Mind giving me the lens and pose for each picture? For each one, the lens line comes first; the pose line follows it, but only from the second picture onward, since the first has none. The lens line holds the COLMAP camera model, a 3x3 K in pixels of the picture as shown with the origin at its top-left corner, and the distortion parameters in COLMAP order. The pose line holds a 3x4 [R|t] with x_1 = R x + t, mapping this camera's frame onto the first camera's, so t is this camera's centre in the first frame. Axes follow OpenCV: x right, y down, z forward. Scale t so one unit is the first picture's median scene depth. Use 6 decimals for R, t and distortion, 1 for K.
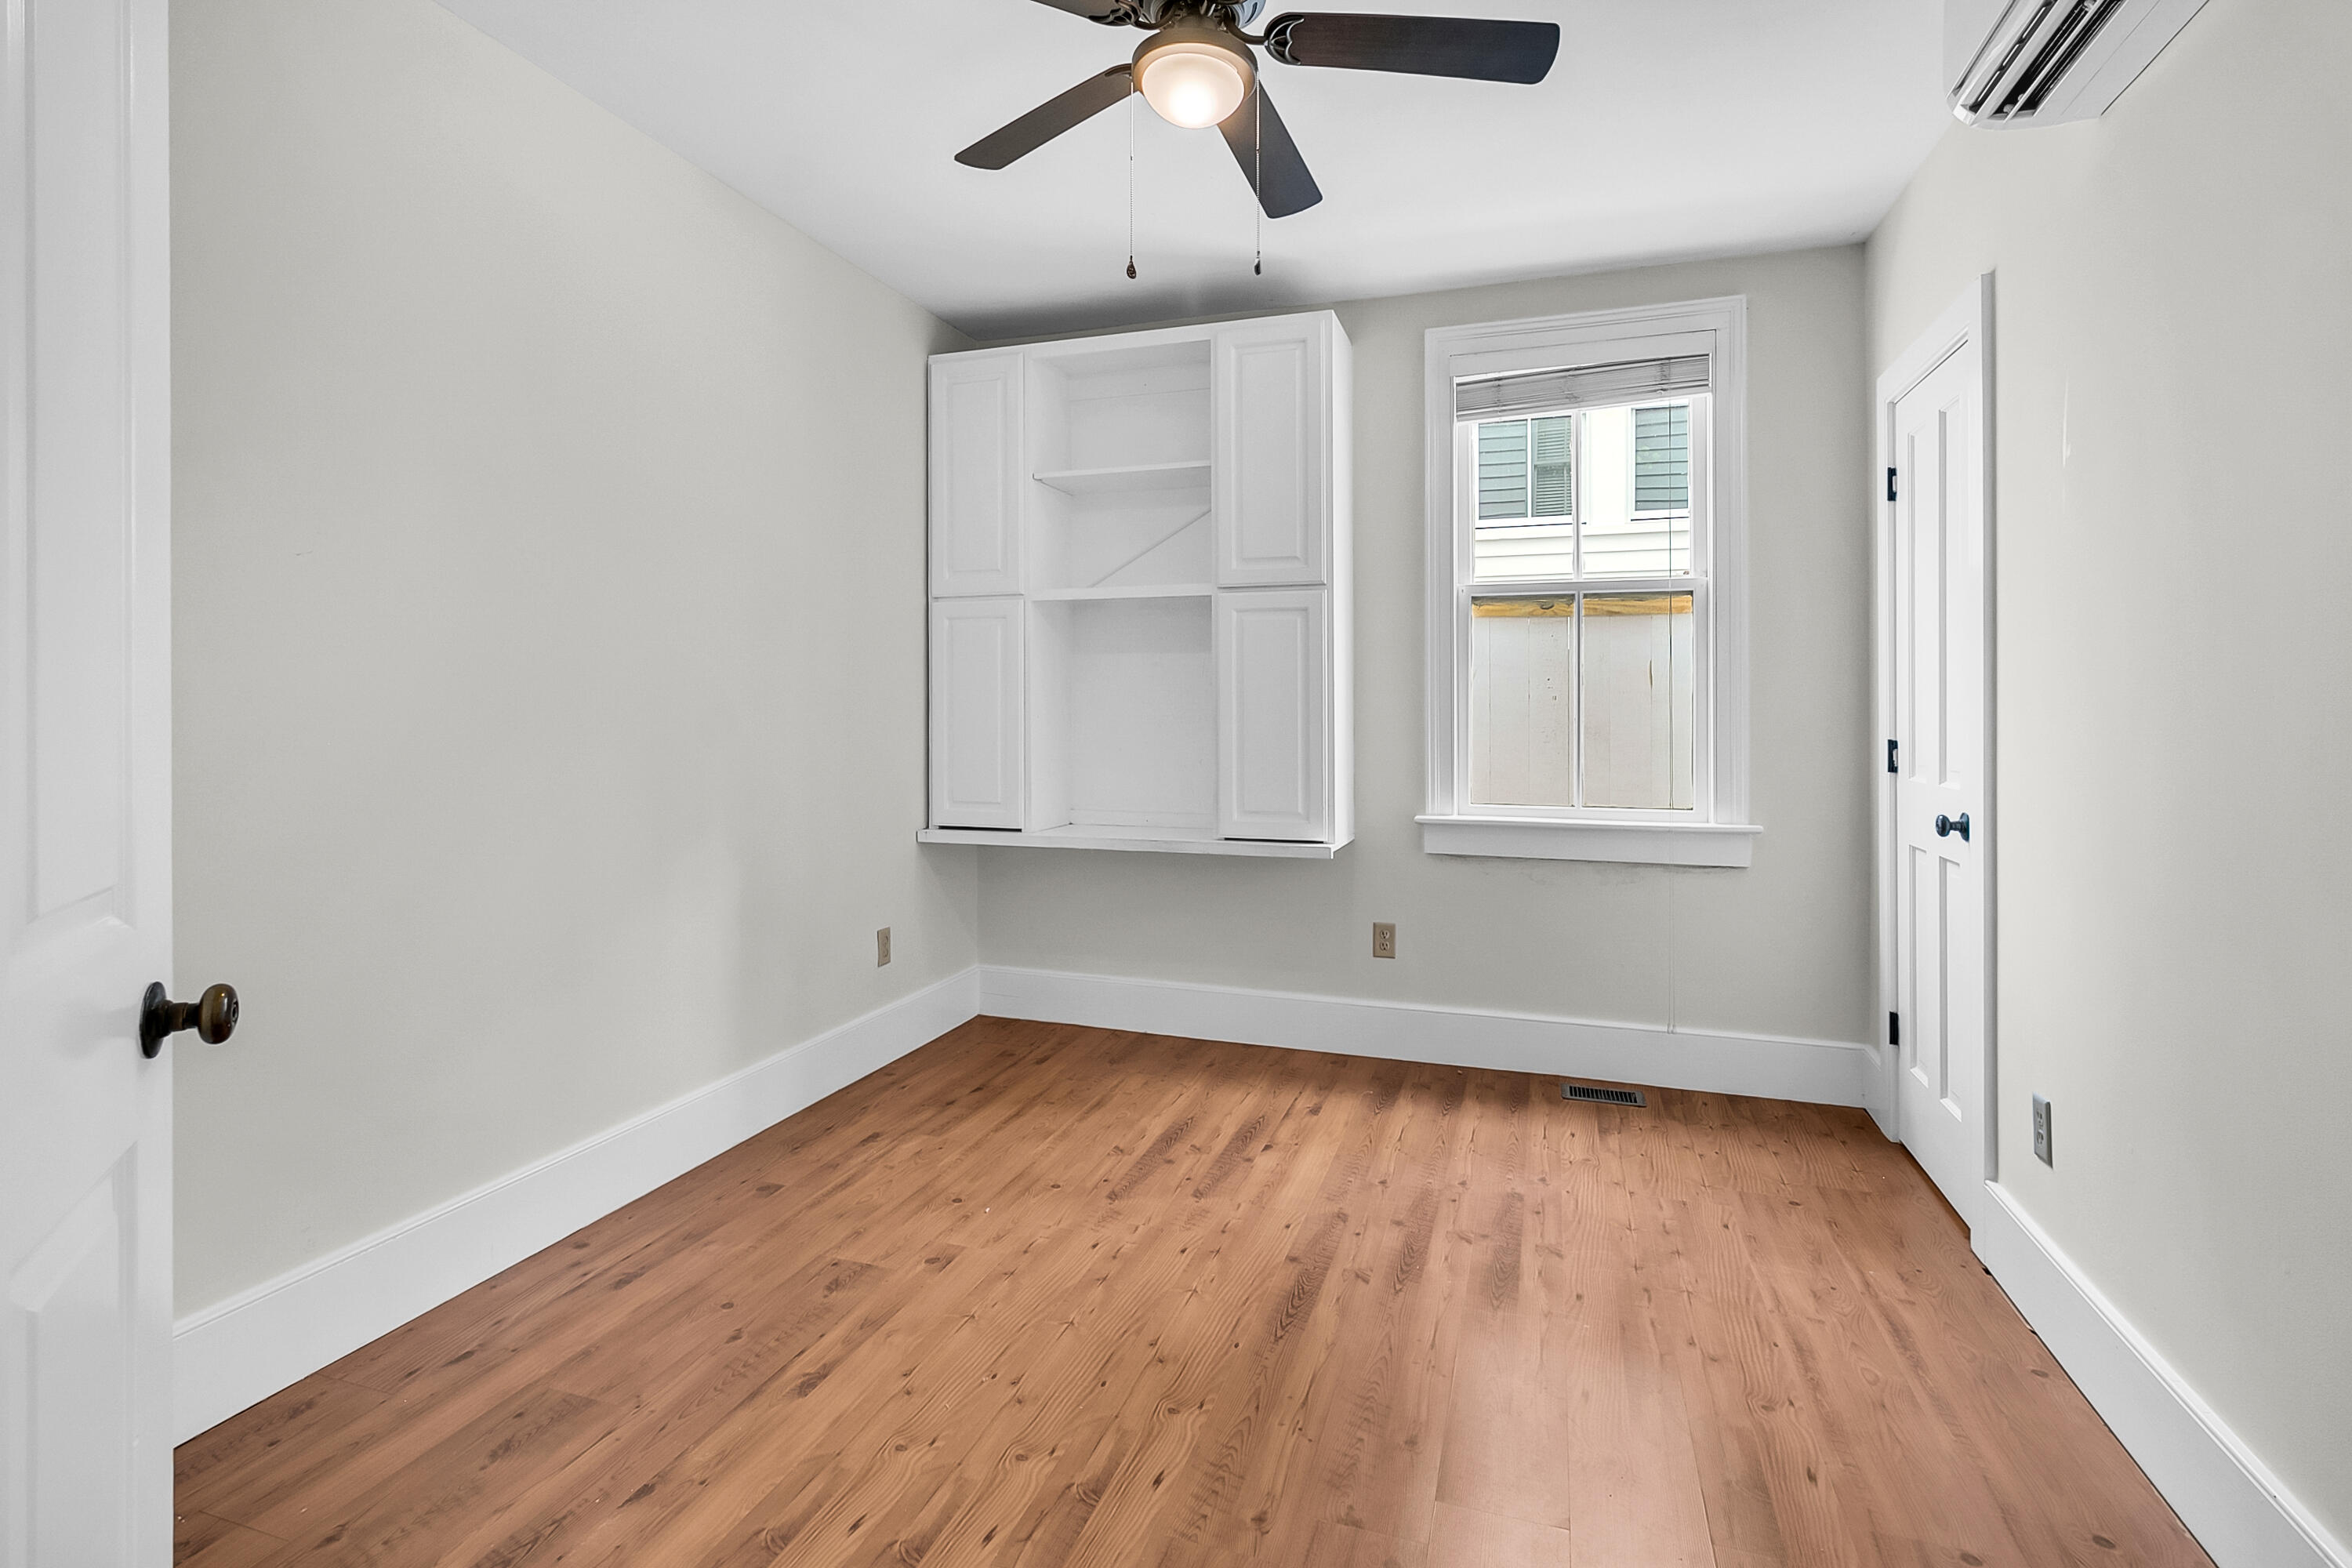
lens RADIAL K [[1116.7, 0, 1178.1], [0, 1116.7, 706.3], [0, 0, 1]] dist [0.000241, 0.002470]
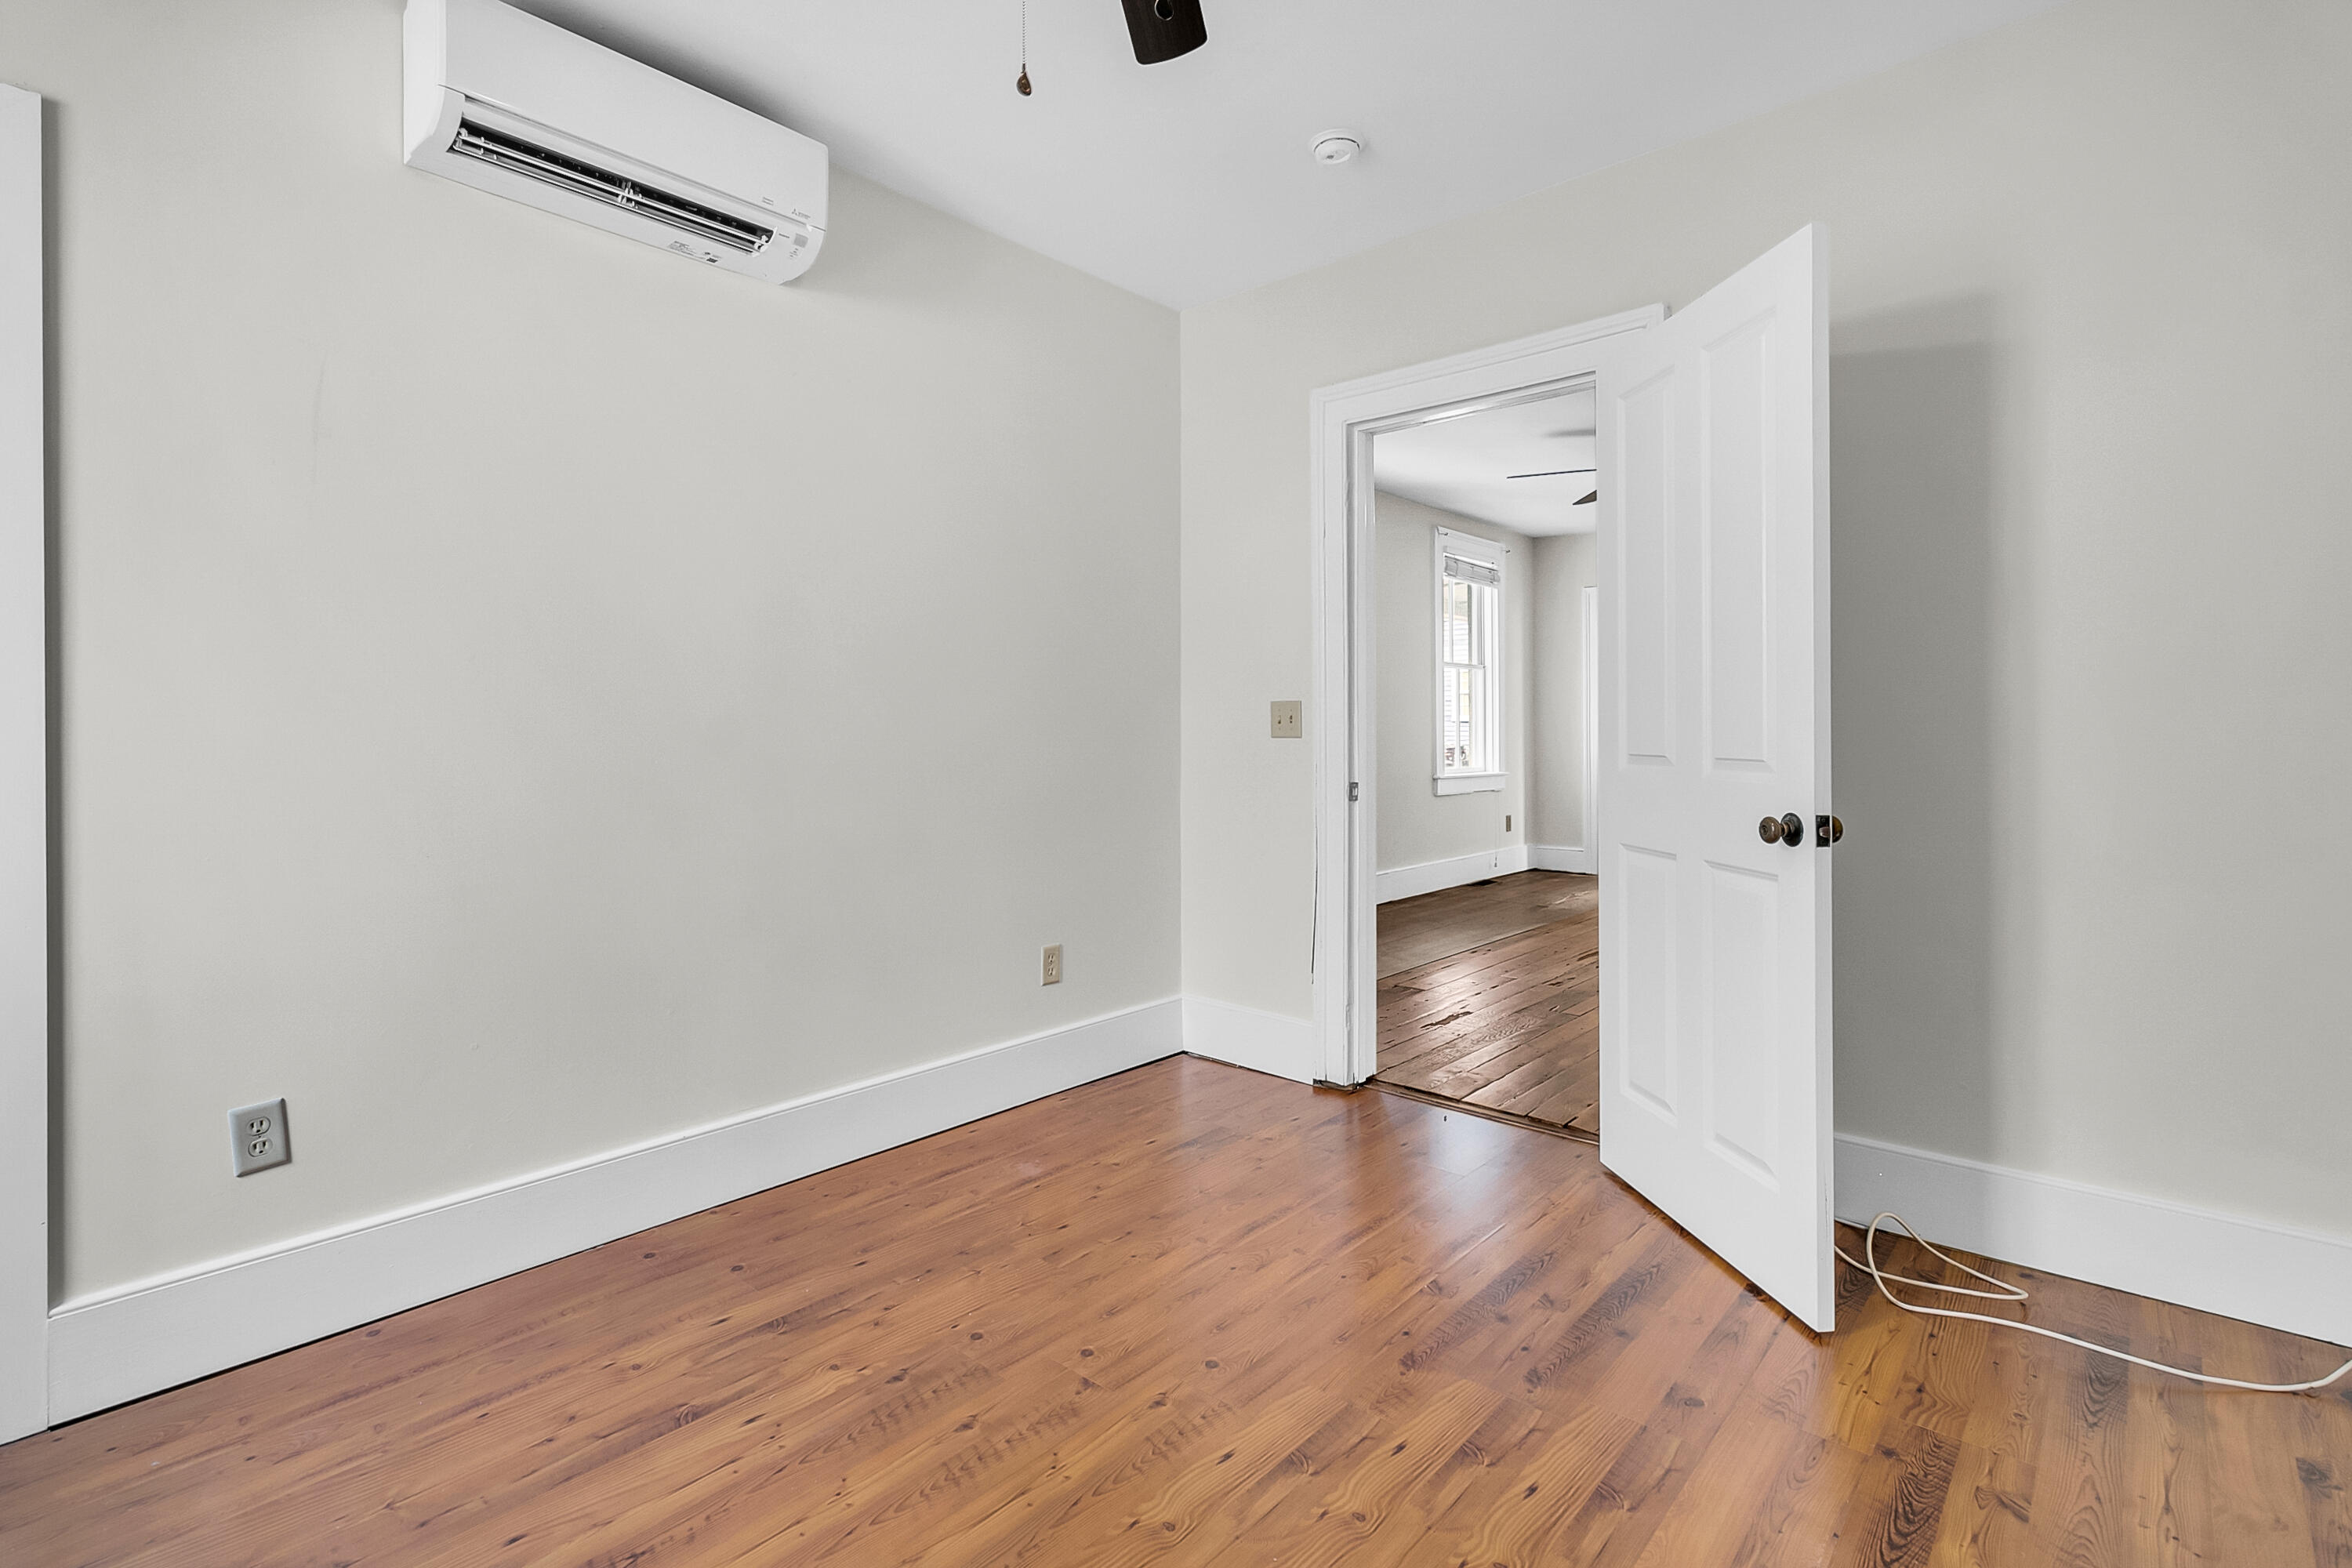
lens RADIAL K [[1116.7, 0, 1168.2], [0, 1116.7, 731.8], [0, 0, 1]] dist [0.000241, 0.002470]
pose [[-0.917730, -0.001827, 0.397200, -0.359520], [-0.001973, 0.999998, 0.000040, 0.046749], [-0.397199, -0.000747, -0.917732, 1.911725]]
